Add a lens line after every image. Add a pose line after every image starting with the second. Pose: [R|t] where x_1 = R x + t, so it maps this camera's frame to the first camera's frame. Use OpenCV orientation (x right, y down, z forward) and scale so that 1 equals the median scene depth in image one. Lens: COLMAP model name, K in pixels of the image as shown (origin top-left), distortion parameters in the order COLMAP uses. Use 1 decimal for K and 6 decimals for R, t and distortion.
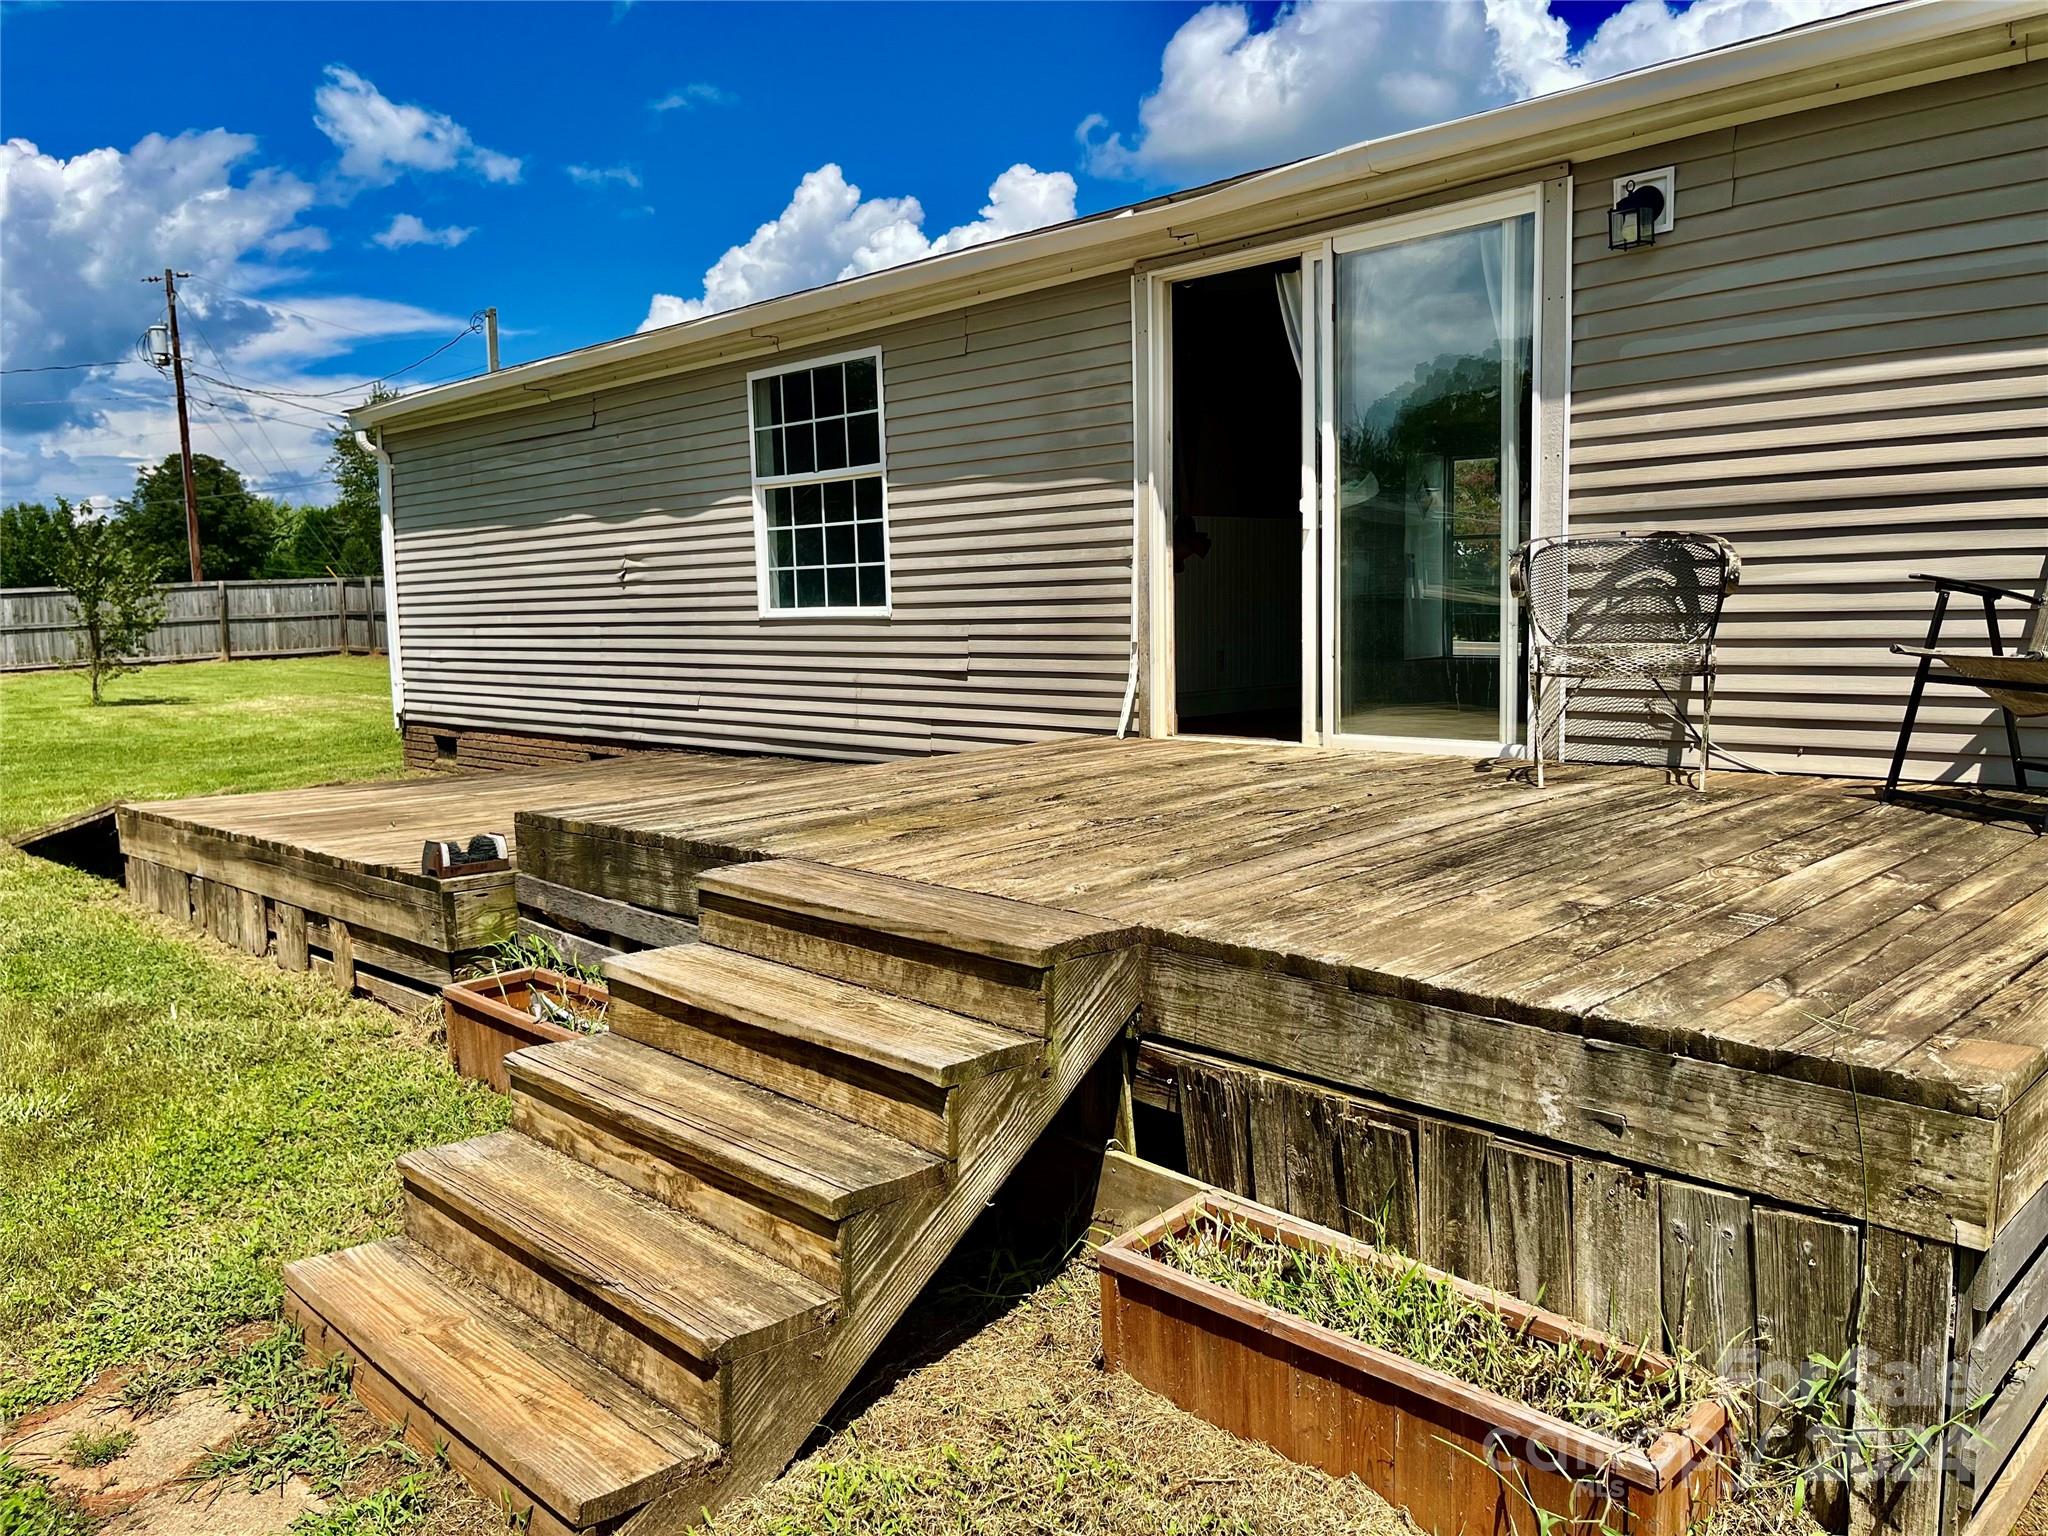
lens RADIAL K [[1551.6, 0, 1020.2], [0, 1551.6, 760.3], [0, 0, 1]] dist [0.061229, -0.078218]
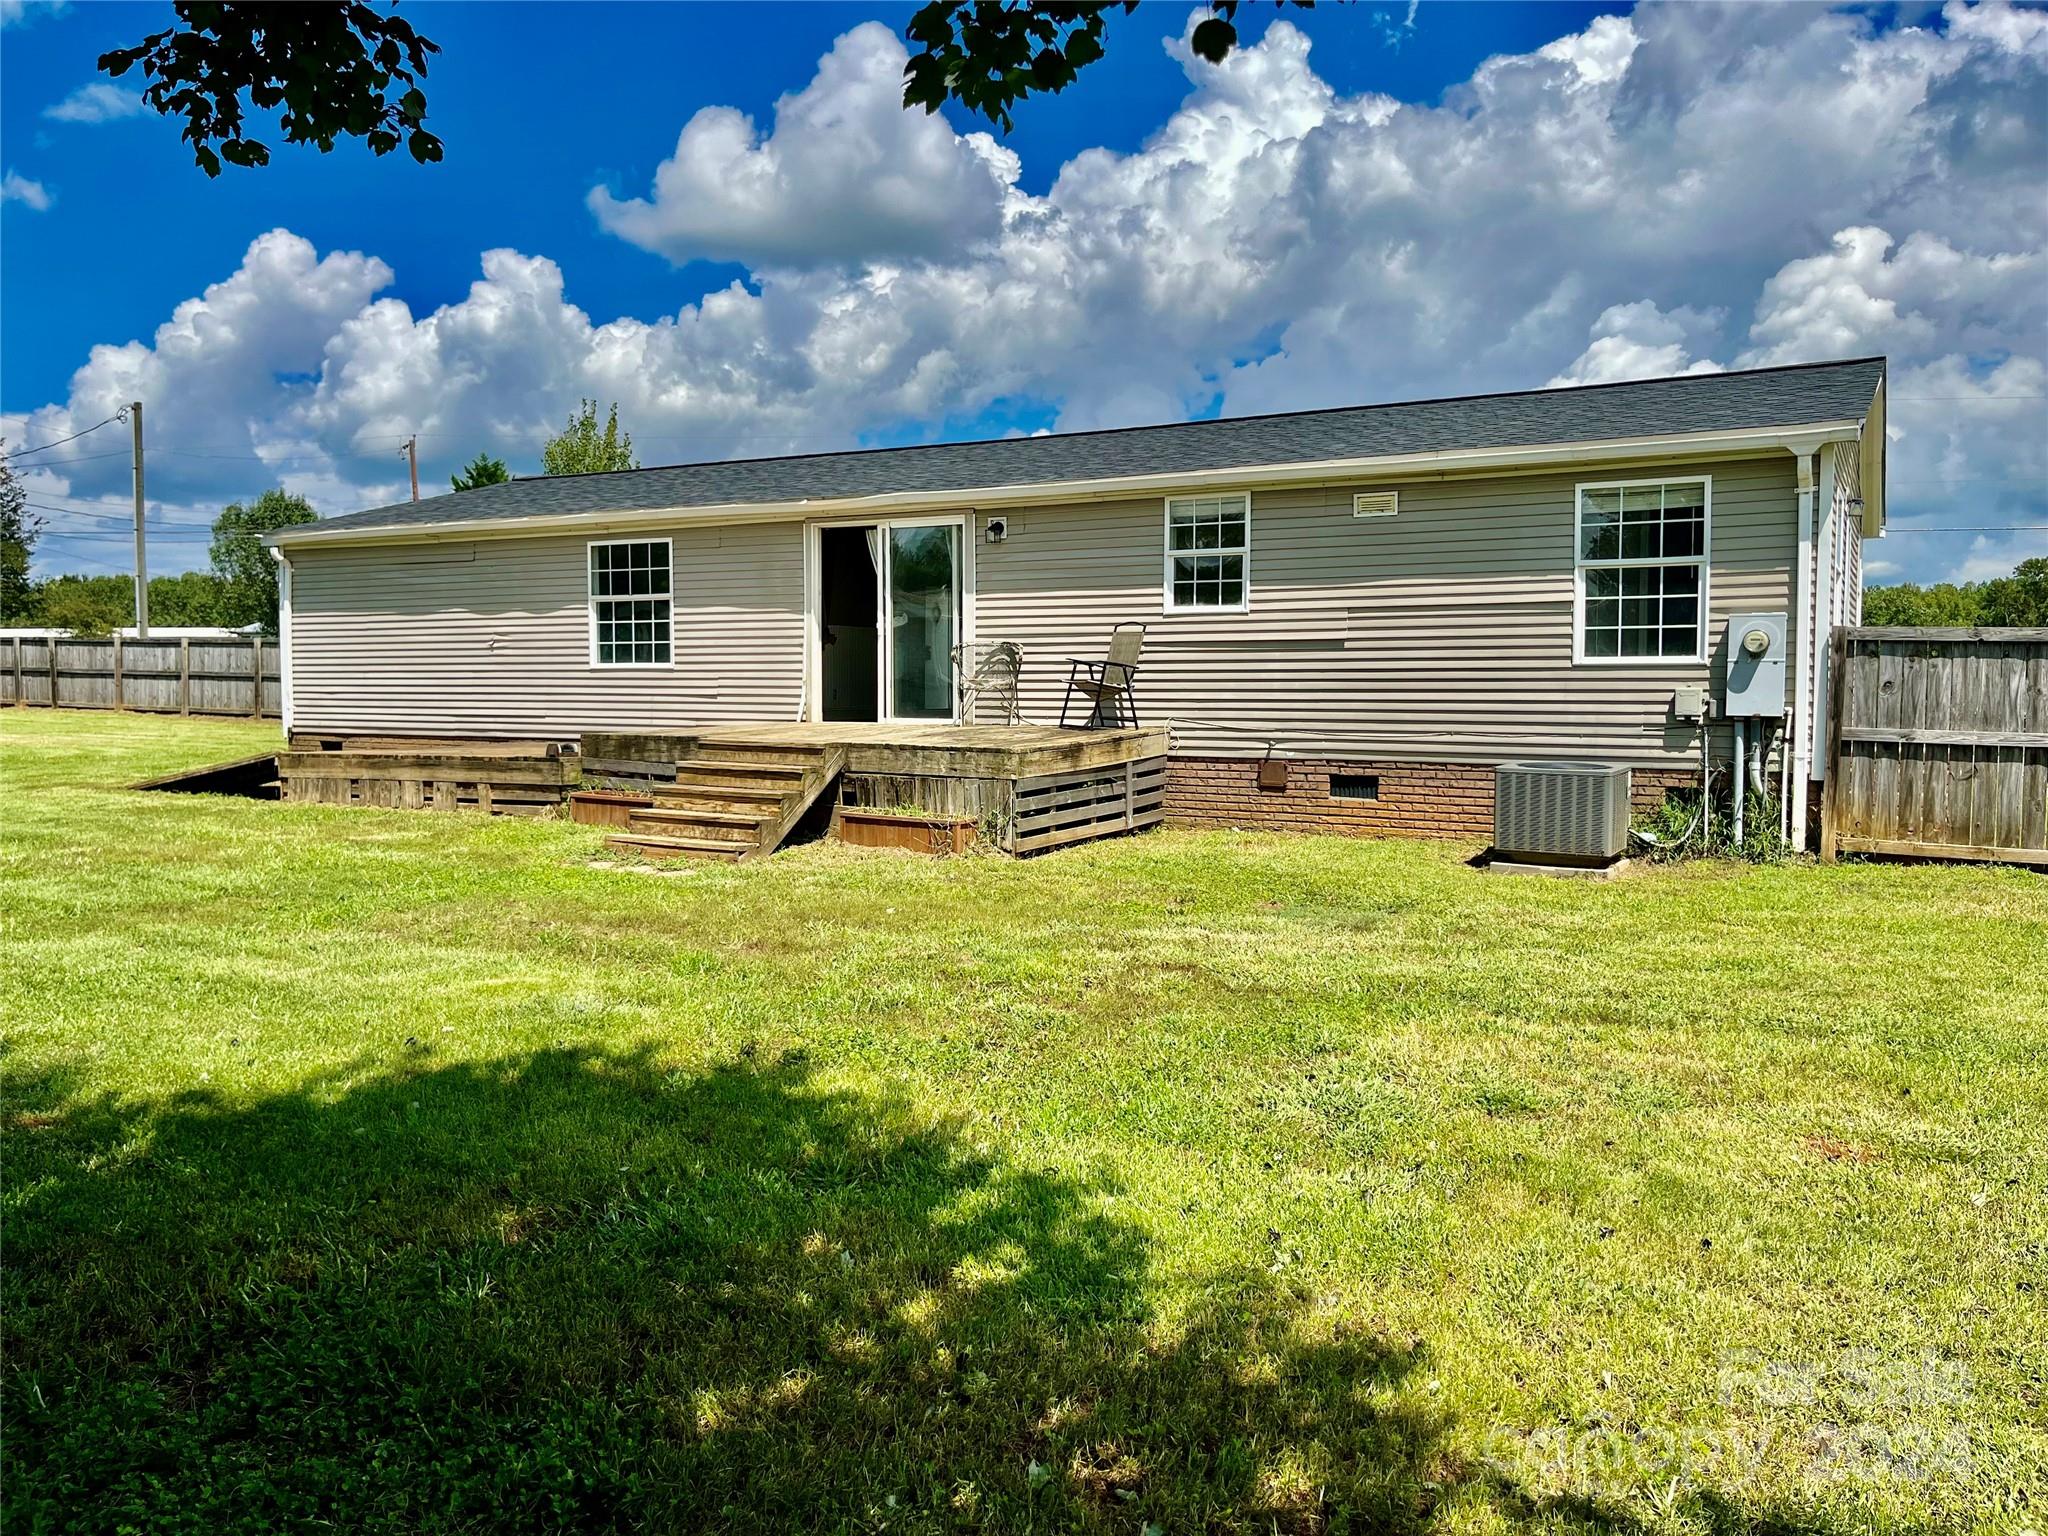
lens RADIAL K [[1551.6, 0, 1019.1], [0, 1551.6, 760.3], [0, 0, 1]] dist [0.061229, -0.078218]
pose [[0.957108, 0.011547, 0.289500, -0.339995], [0.004474, 0.998497, -0.054618, 0.199694], [-0.289696, 0.053571, 0.955618, -1.518784]]
